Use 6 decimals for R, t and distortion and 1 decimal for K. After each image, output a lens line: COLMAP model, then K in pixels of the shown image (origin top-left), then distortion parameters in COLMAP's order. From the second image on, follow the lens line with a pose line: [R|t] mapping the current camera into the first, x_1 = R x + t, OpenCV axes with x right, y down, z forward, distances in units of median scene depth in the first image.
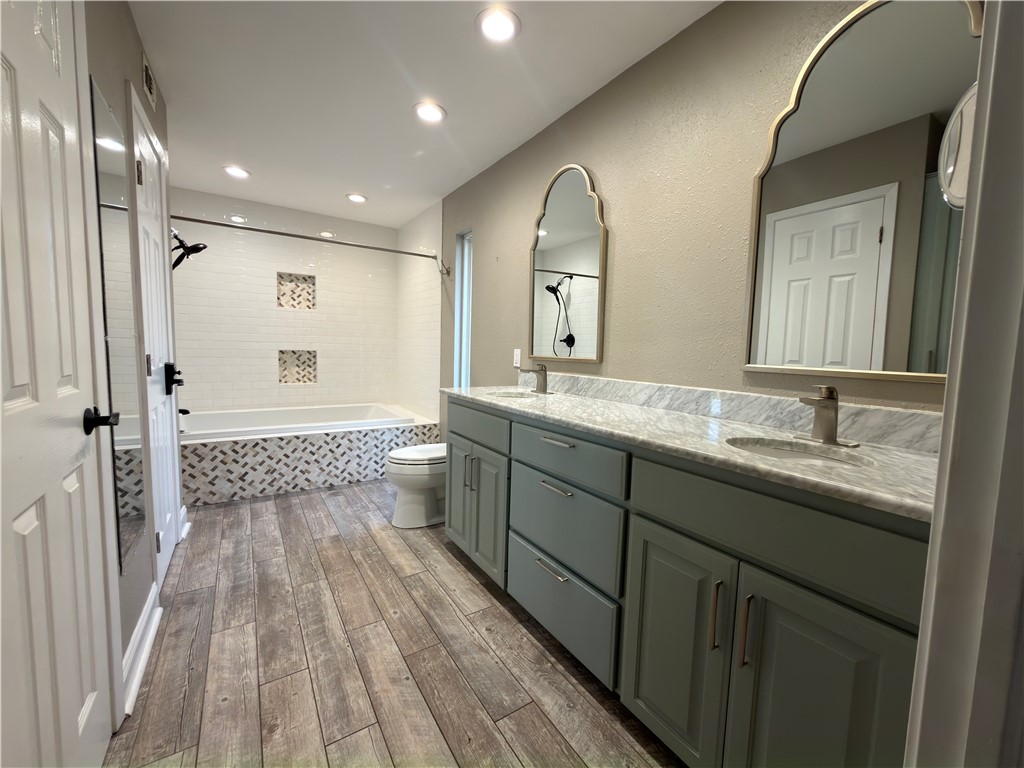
lens RADIAL K [[408.2, 0, 513.6], [0, 408.2, 382.4], [0, 0, 1]] dist [0.001234, 0.000435]
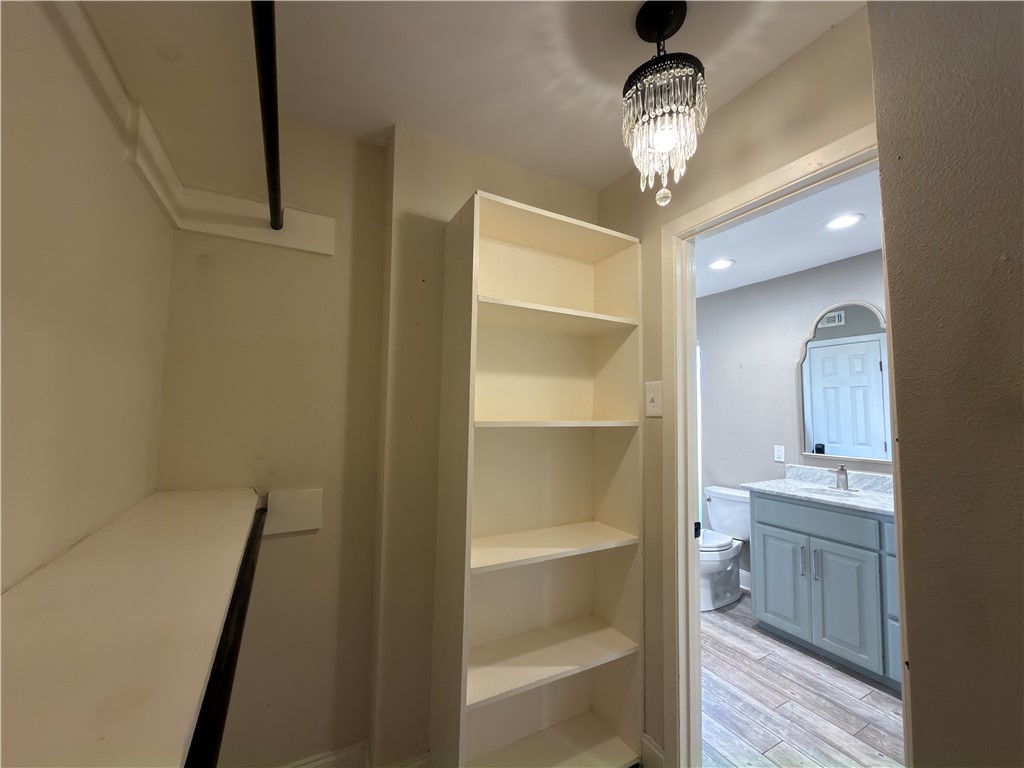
lens RADIAL K [[408.2, 0, 514.4], [0, 408.2, 382.3], [0, 0, 1]] dist [0.001234, 0.000435]
pose [[0.996149, -0.021805, -0.084919, -1.110921], [0.008501, 0.988037, -0.153981, -0.153472], [0.087260, 0.152667, 0.984418, -0.390898]]
